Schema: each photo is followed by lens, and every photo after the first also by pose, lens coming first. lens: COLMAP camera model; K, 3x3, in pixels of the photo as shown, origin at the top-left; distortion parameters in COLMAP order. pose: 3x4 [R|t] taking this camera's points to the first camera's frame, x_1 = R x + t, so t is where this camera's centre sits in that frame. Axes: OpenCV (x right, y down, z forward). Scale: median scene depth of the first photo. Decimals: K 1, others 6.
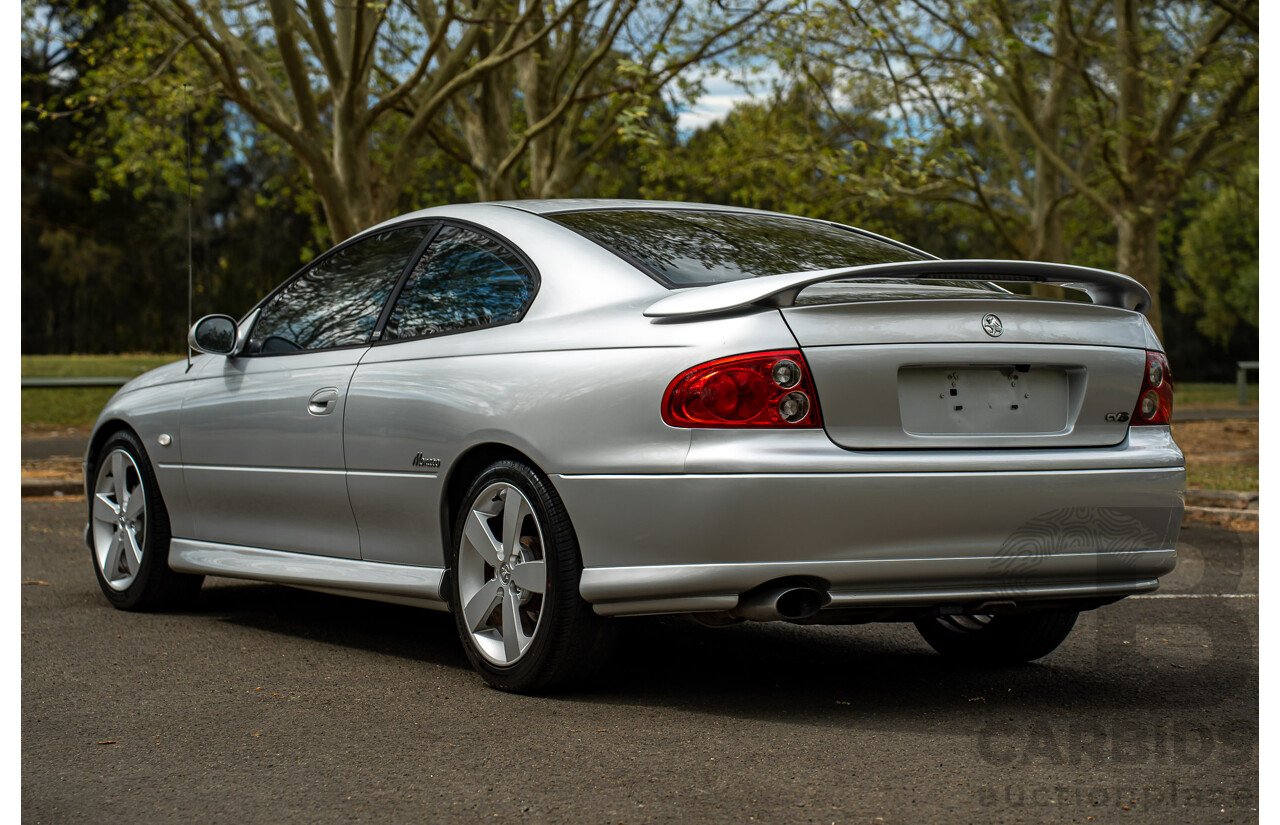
lens RADIAL K [[2884.8, 0, 612.8], [0, 2884.8, 388.3], [0, 0, 1]] dist [0.434210, -0.005264]
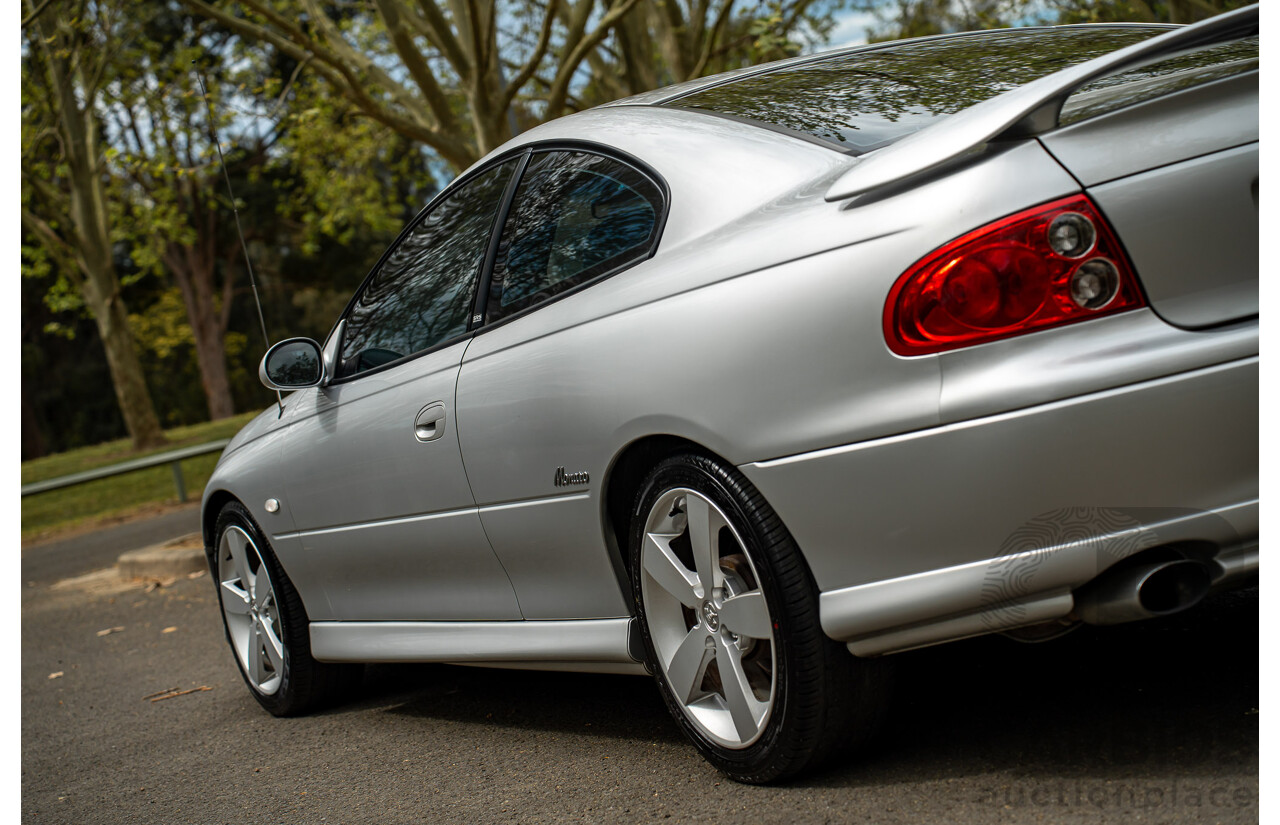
lens RADIAL K [[2439.5, 0, 608.5], [0, 2439.5, 415.6], [0, 0, 1]] dist [0.467270, -0.020867]
pose [[0.971770, -0.218474, -0.089062, 0.001576], [0.221148, 0.975009, 0.021229, -0.000423], [0.082198, -0.040325, 0.995800, 0.398110]]
